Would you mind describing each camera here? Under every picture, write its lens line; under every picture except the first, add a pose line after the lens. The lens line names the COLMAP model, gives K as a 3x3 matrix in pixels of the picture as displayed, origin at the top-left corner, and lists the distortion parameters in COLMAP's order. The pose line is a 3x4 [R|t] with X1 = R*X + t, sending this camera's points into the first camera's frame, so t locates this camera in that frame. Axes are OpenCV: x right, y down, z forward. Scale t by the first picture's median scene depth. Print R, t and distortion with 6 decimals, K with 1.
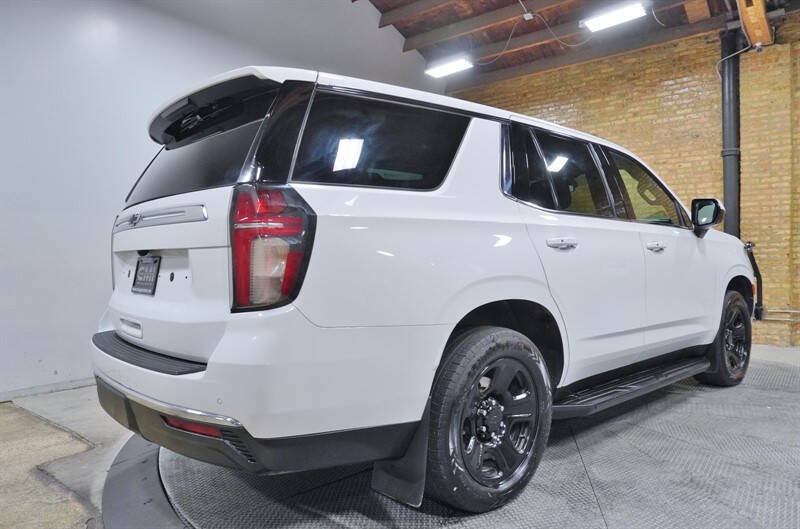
lens RADIAL K [[571.7, 0, 384.8], [0, 571.7, 265.8], [0, 0, 1]] dist [-0.046462, 0.034310]
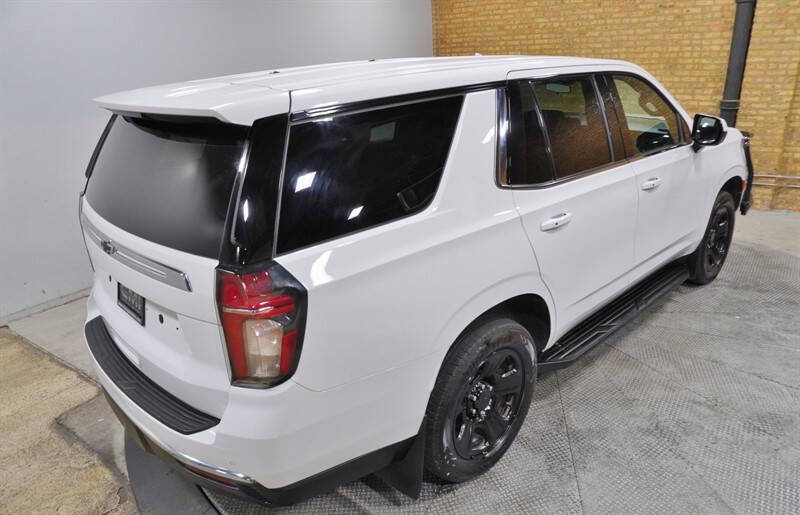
lens RADIAL K [[581.7, 0, 388.1], [0, 581.7, 271.9], [0, 0, 1]] dist [-0.051763, 0.037220]
pose [[0.998243, -0.050616, 0.030796, -0.003660], [0.036393, 0.933994, 0.355429, -0.145162], [-0.046754, -0.353684, 0.934196, 0.029148]]
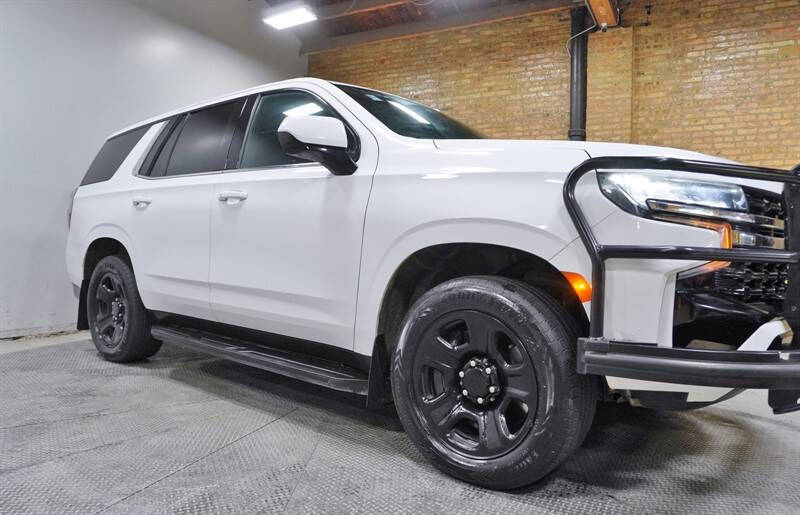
lens RADIAL K [[581.7, 0, 403.4], [0, 581.7, 257.5], [0, 0, 1]] dist [-0.051763, 0.037220]
pose [[0.979686, 0.032327, 0.197915, 0.134567], [-0.032917, 0.999458, -0.000307, 0.024706], [-0.197818, -0.006214, 0.980219, 0.082074]]
